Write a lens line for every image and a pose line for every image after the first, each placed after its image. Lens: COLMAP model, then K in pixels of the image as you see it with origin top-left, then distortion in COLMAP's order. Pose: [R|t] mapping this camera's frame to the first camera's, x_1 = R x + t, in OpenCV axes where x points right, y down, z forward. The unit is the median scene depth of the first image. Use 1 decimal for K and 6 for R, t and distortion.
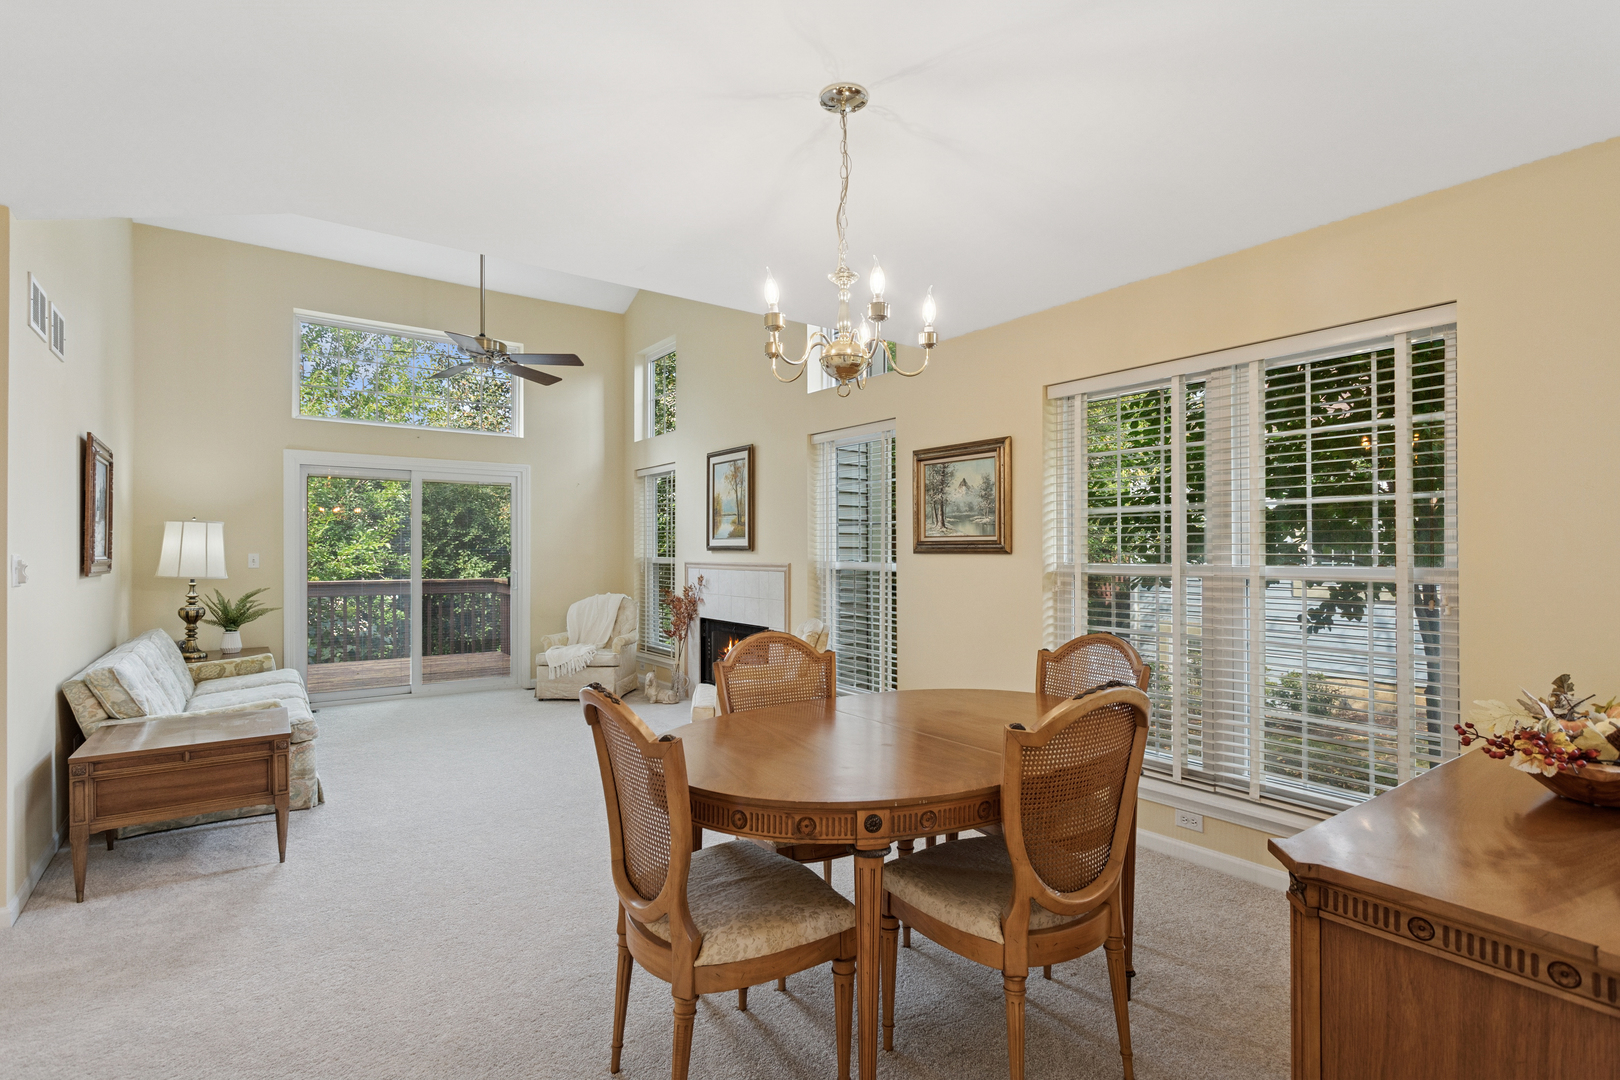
lens RADIAL K [[784.3, 0, 822.7], [0, 784.3, 545.4], [0, 0, 1]] dist [0.003471, -0.001308]
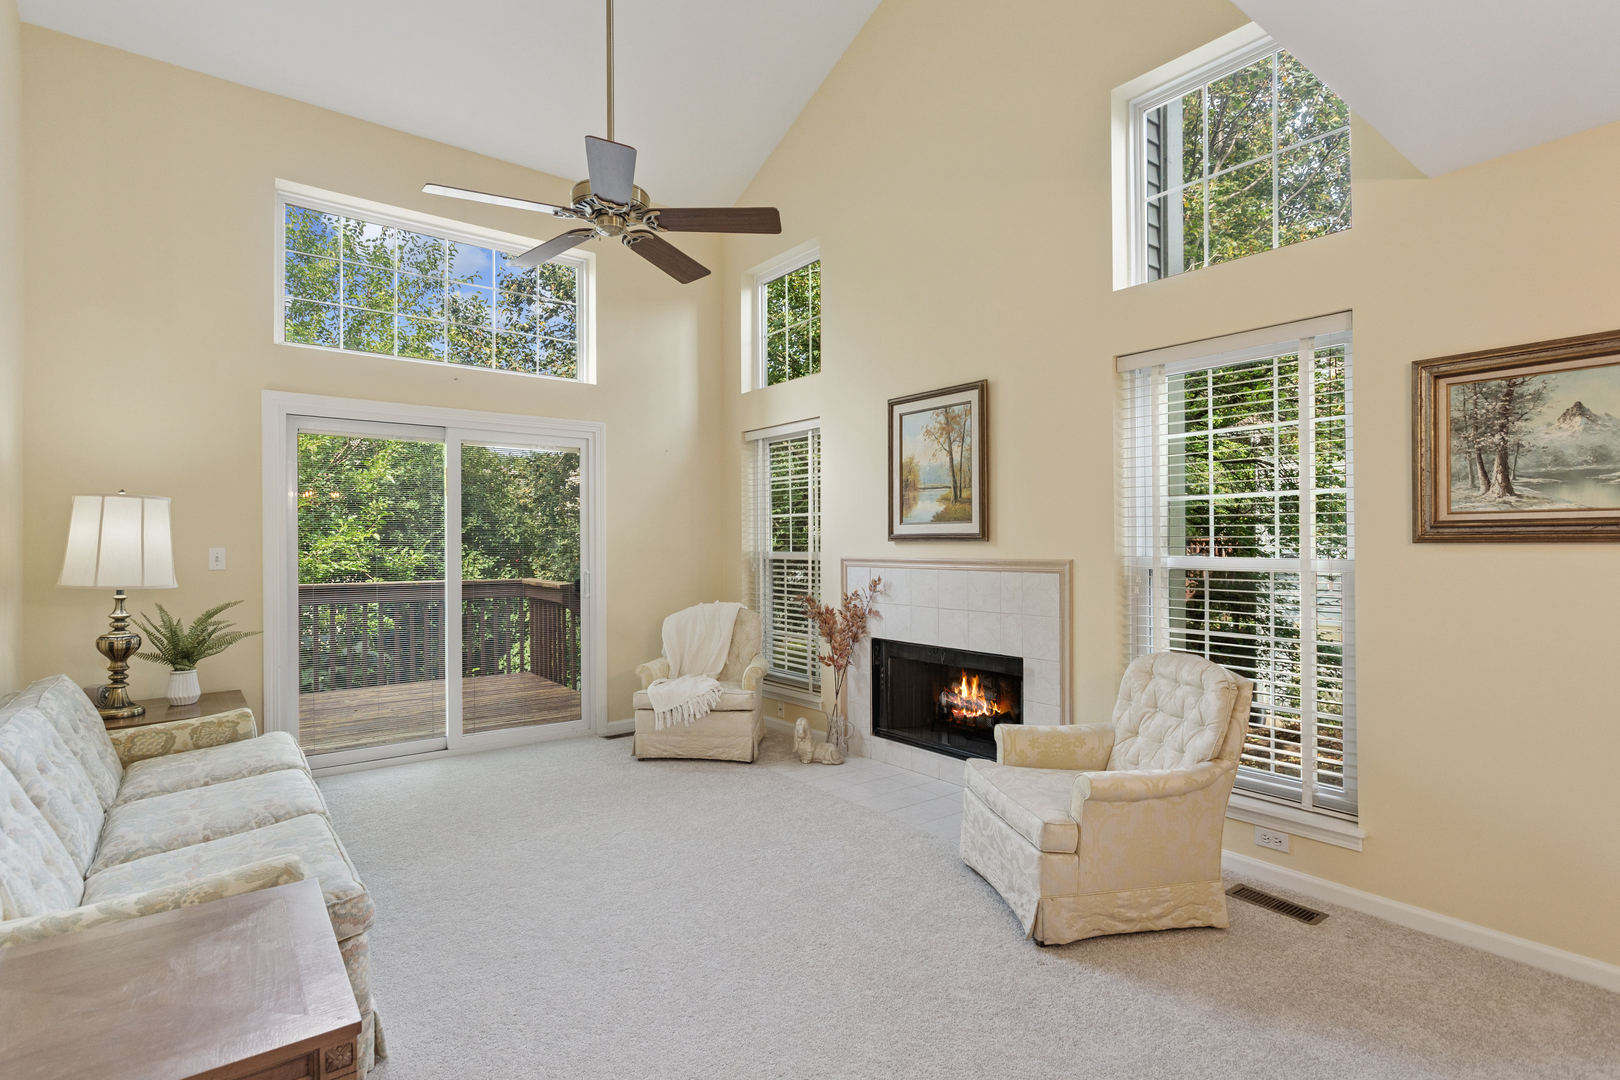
lens RADIAL K [[784.3, 0, 798.0], [0, 784.3, 538.2], [0, 0, 1]] dist [0.003471, -0.001308]
pose [[0.999680, -0.003503, 0.025072, -0.257738], [0.003508, 0.999994, -0.000178, 0.004006], [-0.025071, 0.000266, 0.999686, 0.334418]]
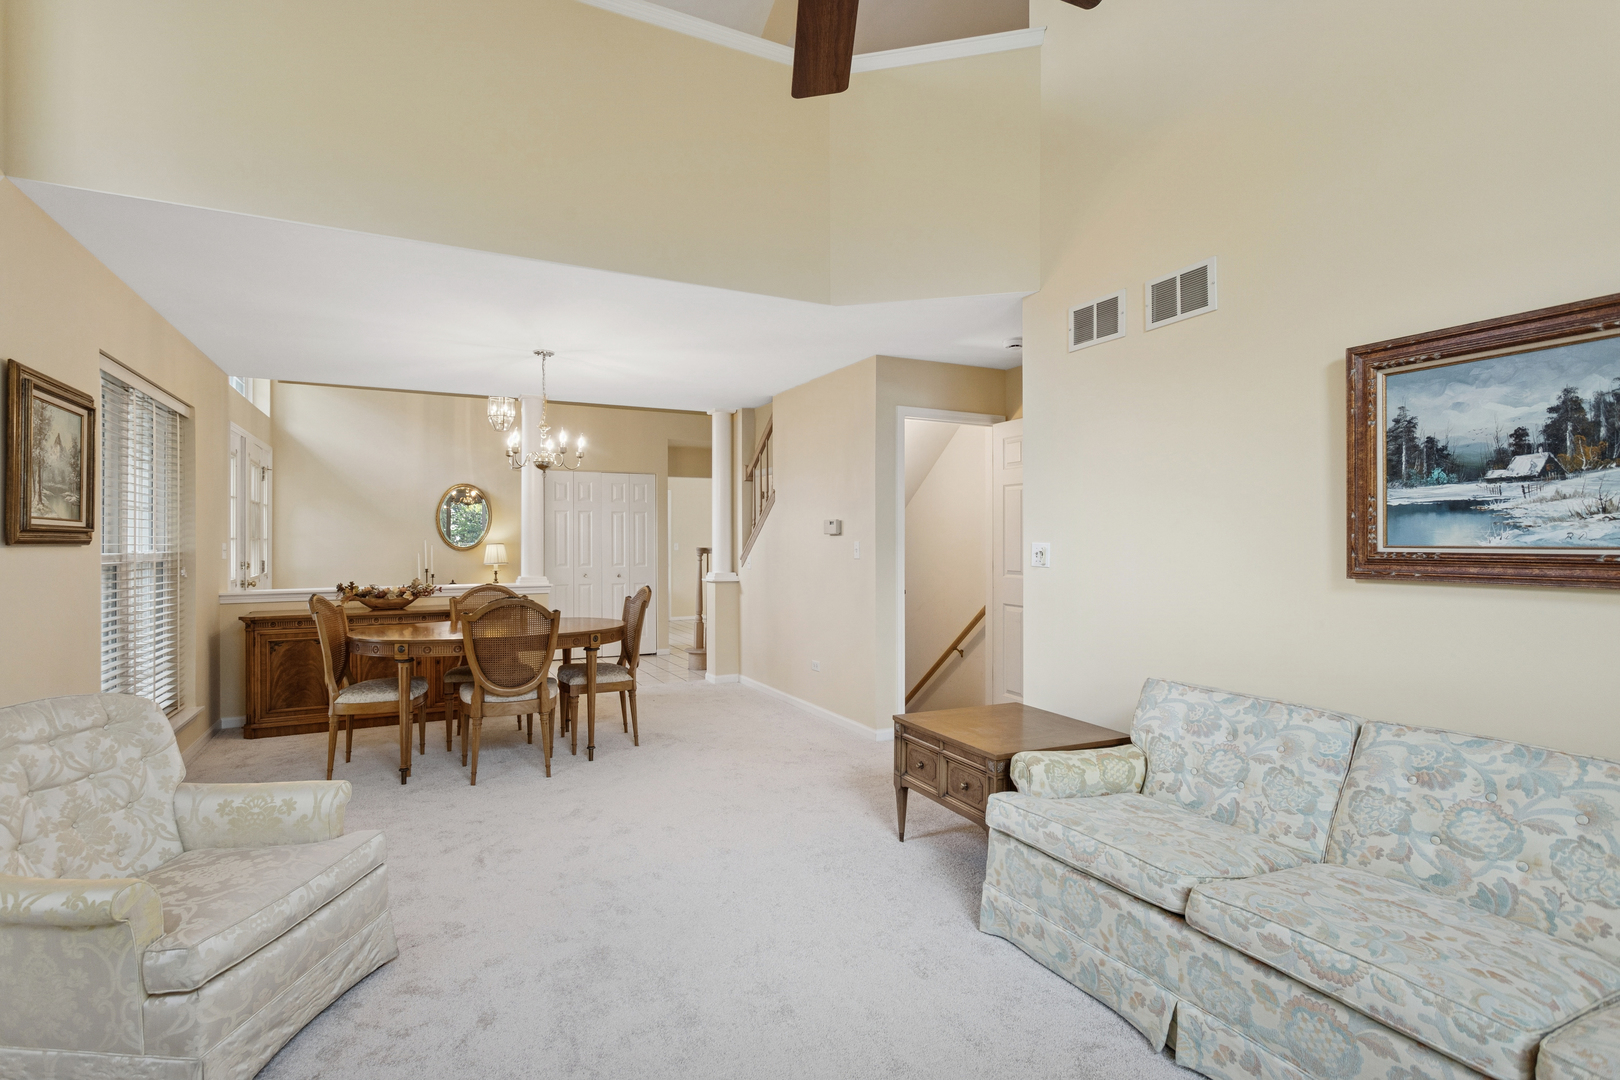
lens RADIAL K [[784.3, 0, 809.1], [0, 784.3, 541.0], [0, 0, 1]] dist [0.003471, -0.001308]
pose [[-0.985229, 0.000510, 0.171242, -0.405729], [-0.000734, 0.999974, -0.007203, 0.008246], [-0.171241, -0.007223, -0.985203, 1.095117]]
